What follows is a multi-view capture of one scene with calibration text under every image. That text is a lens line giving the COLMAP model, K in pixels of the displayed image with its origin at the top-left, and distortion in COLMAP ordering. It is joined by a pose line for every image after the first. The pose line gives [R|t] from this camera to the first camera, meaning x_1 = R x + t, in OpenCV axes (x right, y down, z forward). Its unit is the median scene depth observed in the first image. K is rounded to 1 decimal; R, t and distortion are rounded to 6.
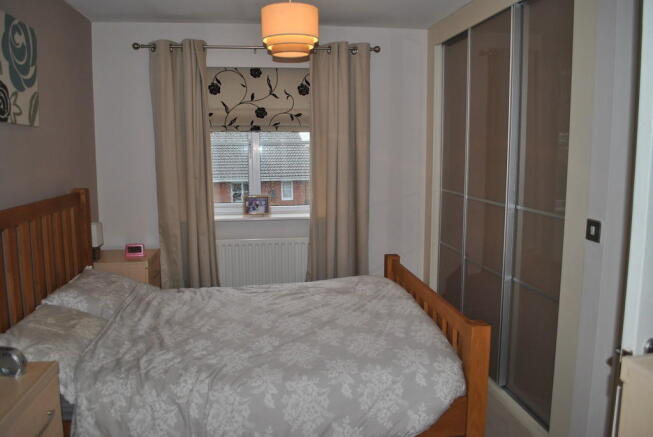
lens RADIAL K [[508.8, 0, 326.5], [0, 508.8, 218.5], [0, 0, 1]] dist [-0.074872, -0.002678]
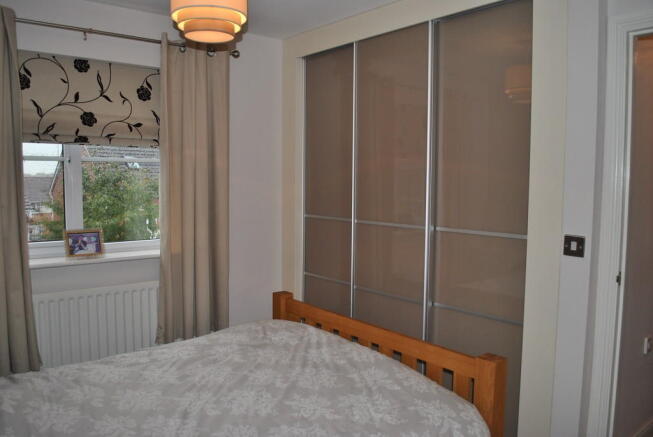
lens RADIAL K [[508.8, 0, 326.5], [0, 508.8, 218.5], [0, 0, 1]] dist [-0.074872, -0.002678]
pose [[0.854609, -0.028360, 0.518497, -0.217365], [0.059376, 0.997295, -0.043318, -0.009237], [-0.515866, 0.067806, 0.853982, 0.200250]]
